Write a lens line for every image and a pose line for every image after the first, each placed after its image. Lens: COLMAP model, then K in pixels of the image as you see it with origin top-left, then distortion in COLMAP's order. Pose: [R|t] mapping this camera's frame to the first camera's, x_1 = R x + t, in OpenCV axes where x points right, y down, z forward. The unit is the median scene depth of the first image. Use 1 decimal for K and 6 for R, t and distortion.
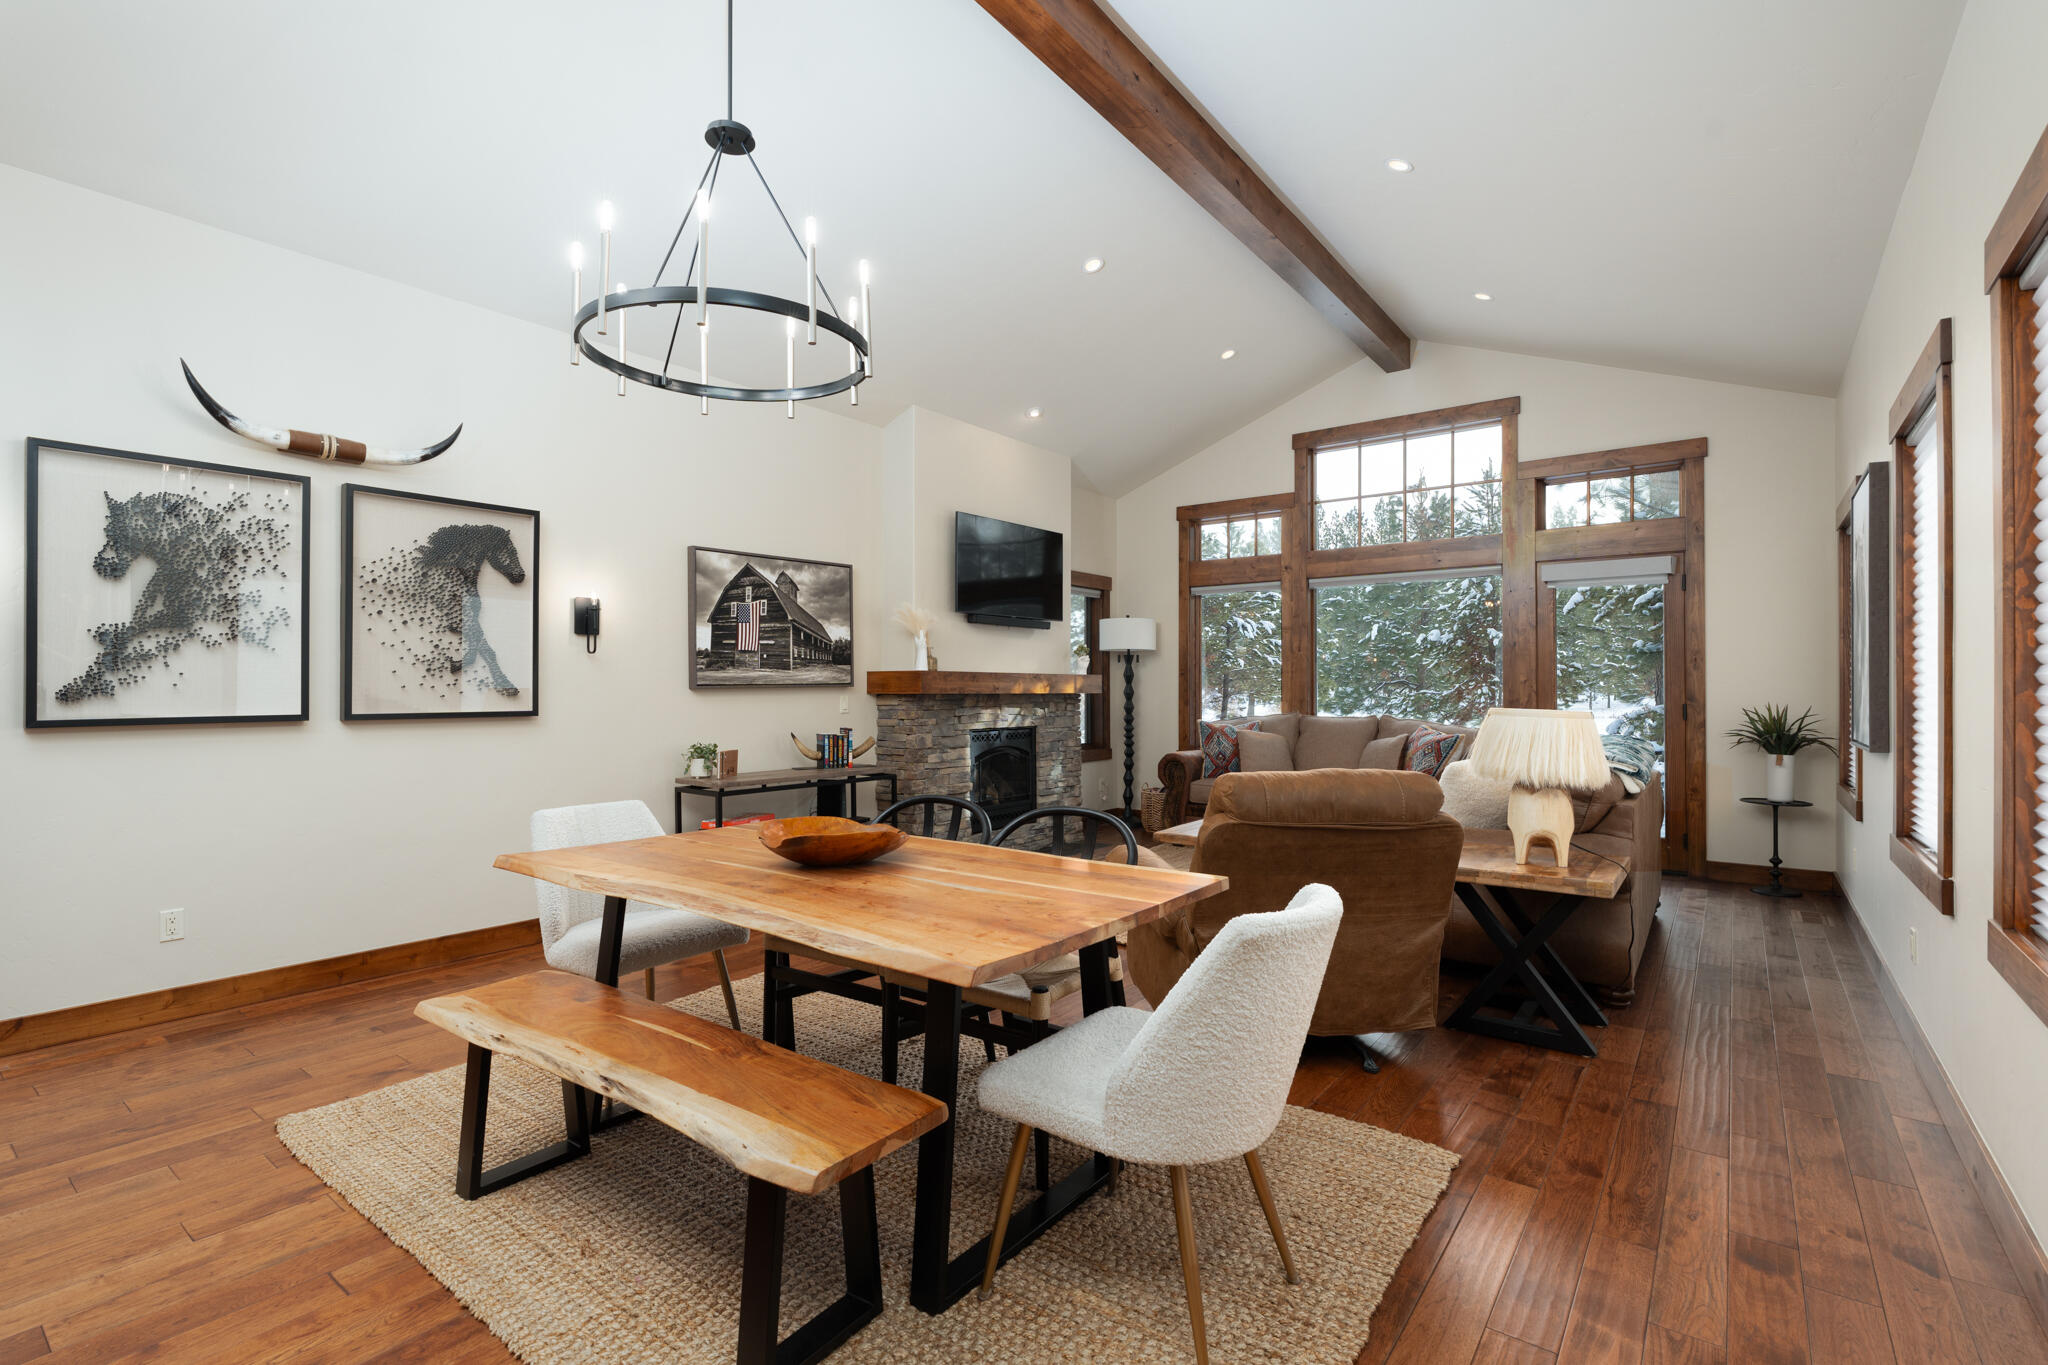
lens RADIAL K [[928.0, 0, 1024.0], [0, 928.0, 682.5], [0, 0, 1]] dist [-0.002512, 0.000312]
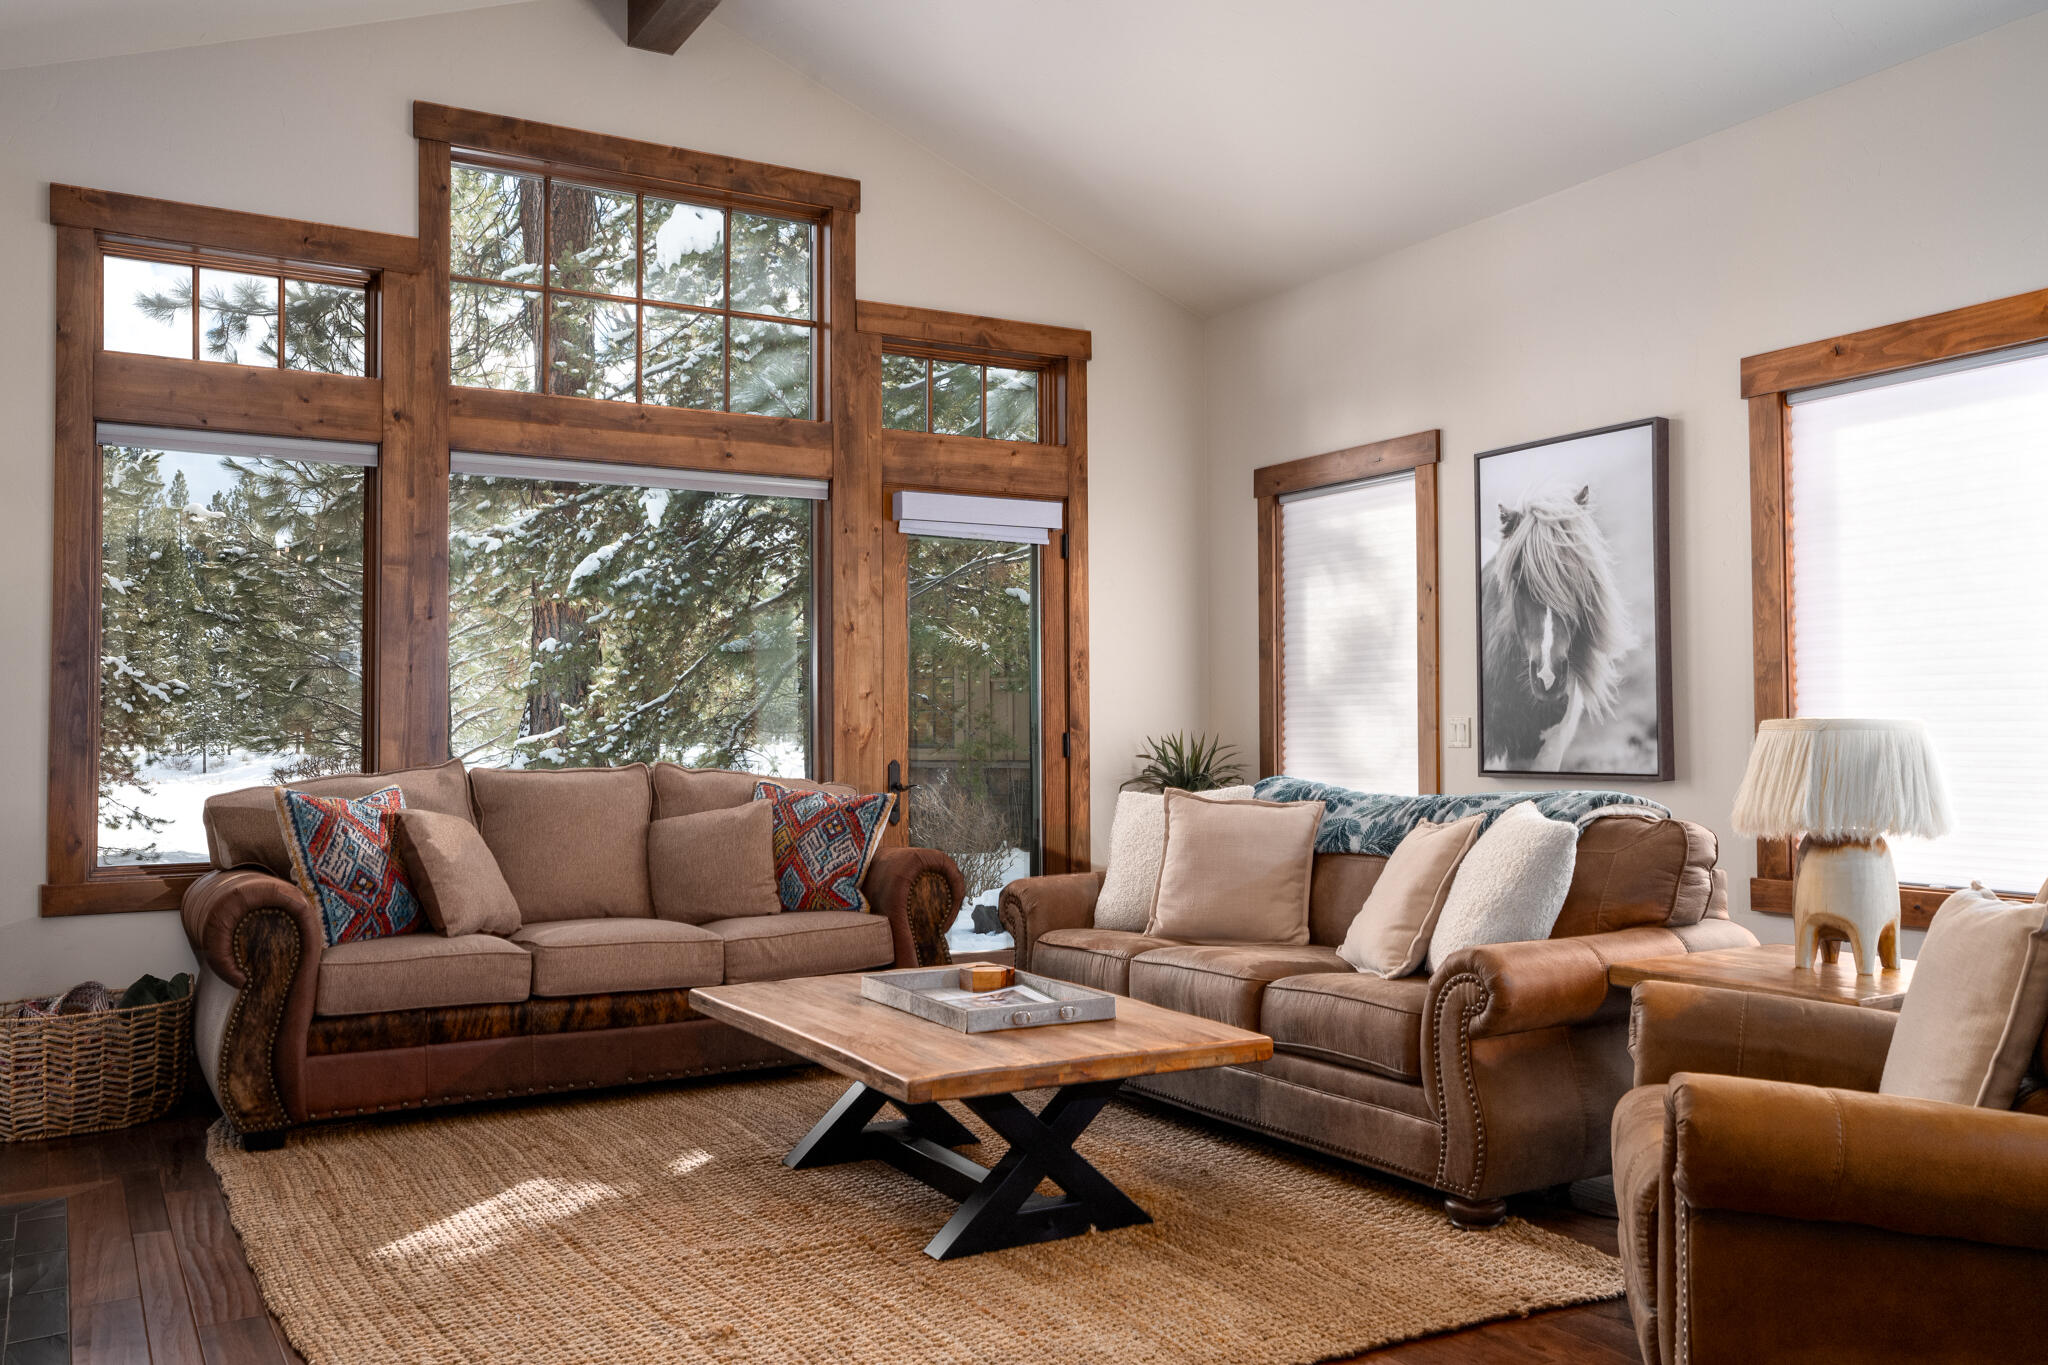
lens RADIAL K [[1667.4, 0, 1024.0], [0, 1667.4, 682.5], [0, 0, 1]] dist [0.024771, 0.003214]
pose [[0.379769, 0.024880, 0.924747, -0.321174], [-0.000121, 0.999640, -0.026845, 0.016201], [-0.925081, 0.010083, 0.379635, 0.495507]]
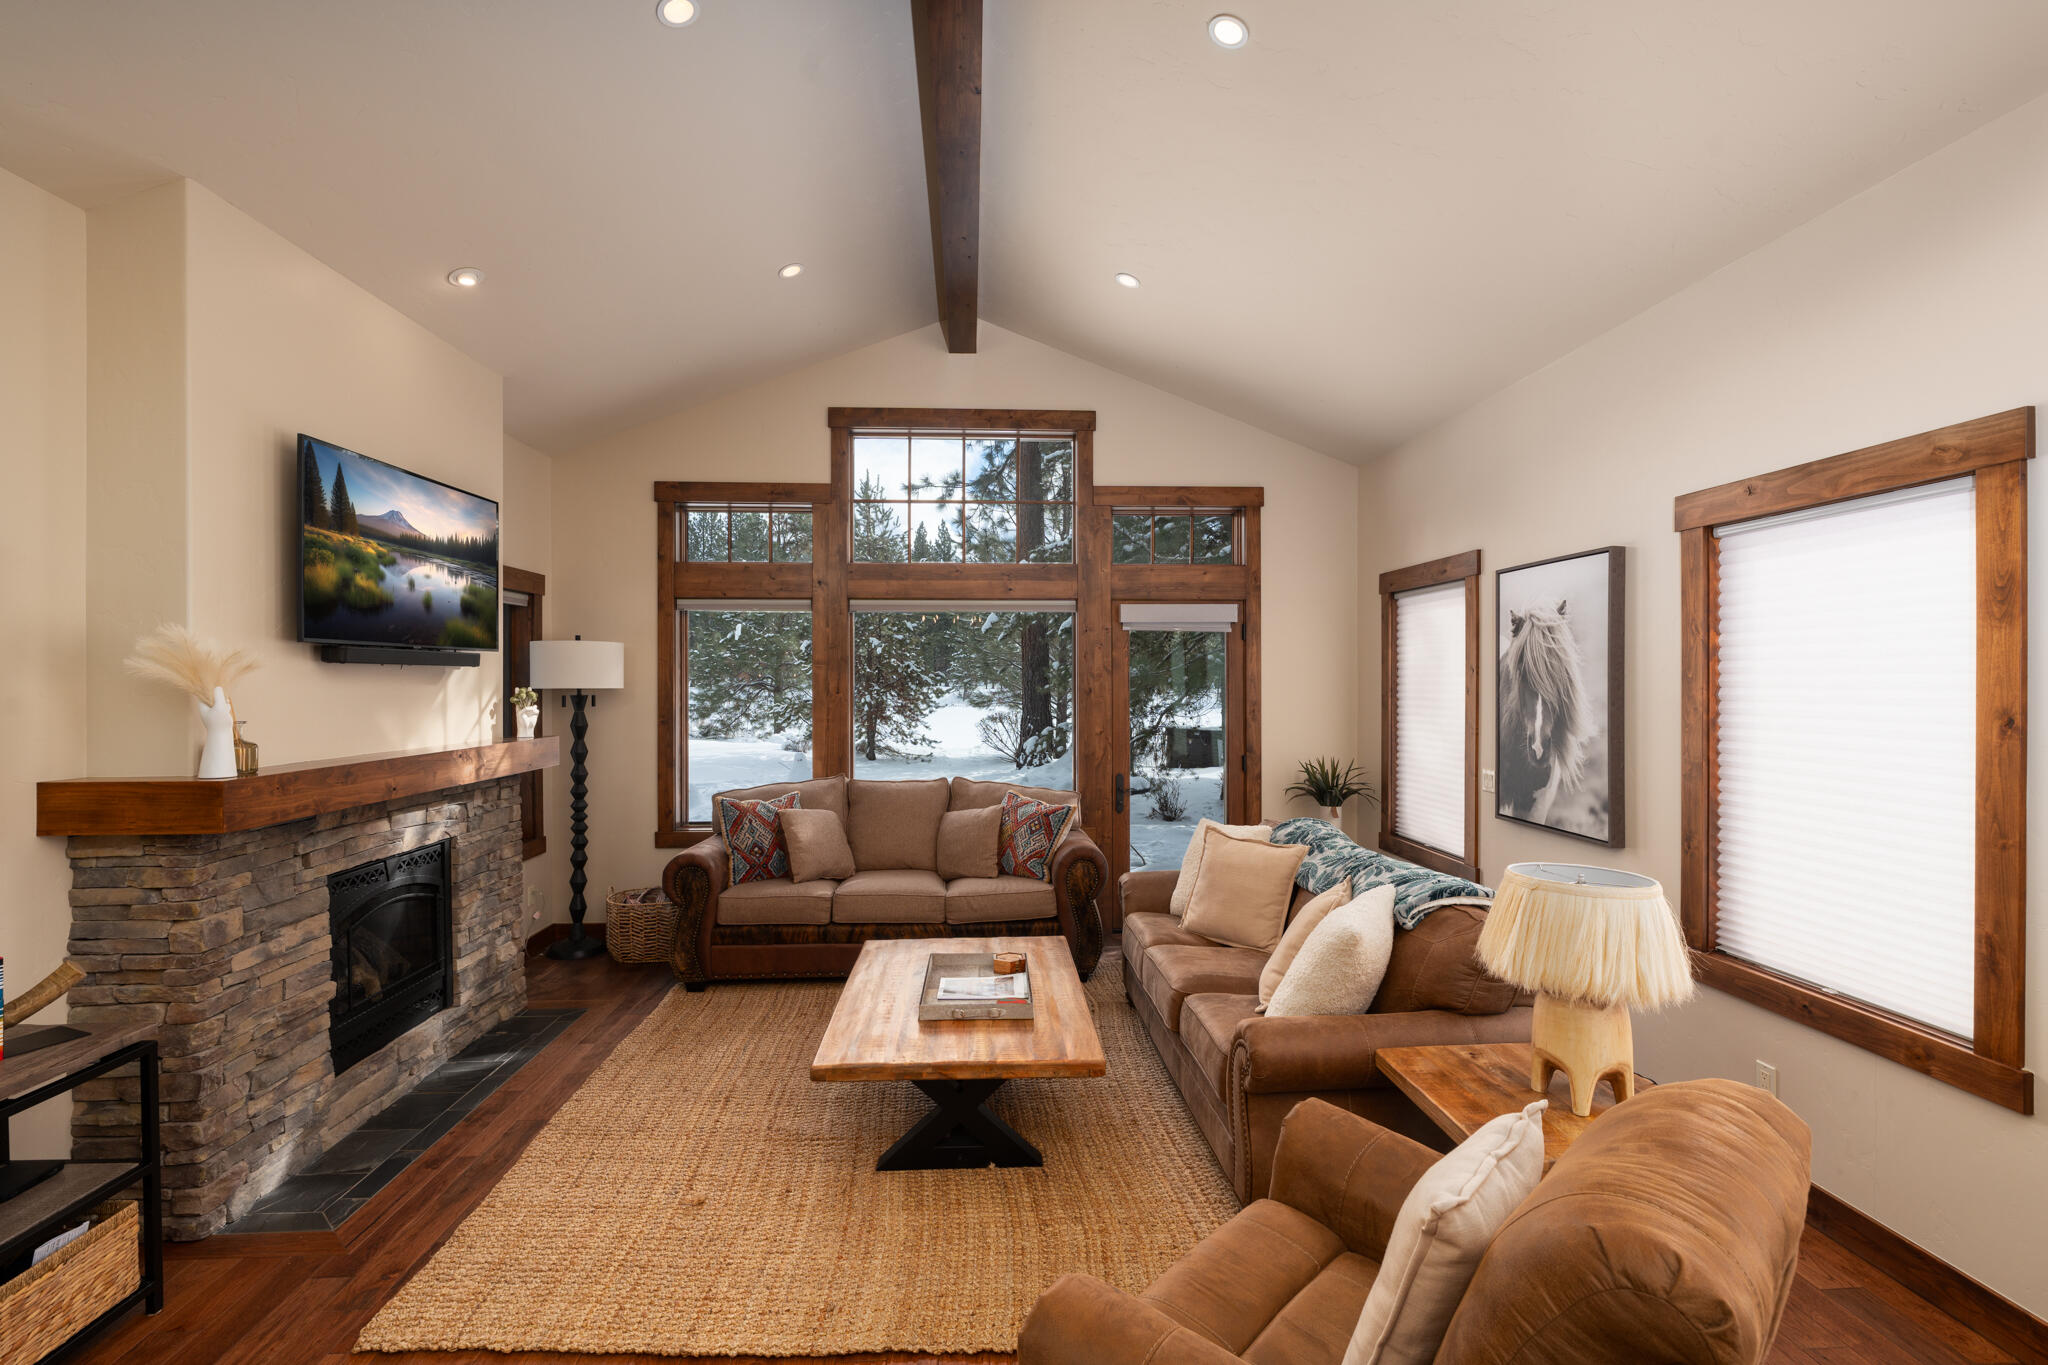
lens RADIAL K [[928.0, 0, 1024.0], [0, 928.0, 682.5], [0, 0, 1]] dist [-0.002512, 0.000312]
pose [[0.759443, -0.005567, 0.650549, -0.089374], [-0.001152, 0.999950, 0.009903, -0.053942], [-0.650572, -0.008270, 0.759399, 0.342876]]
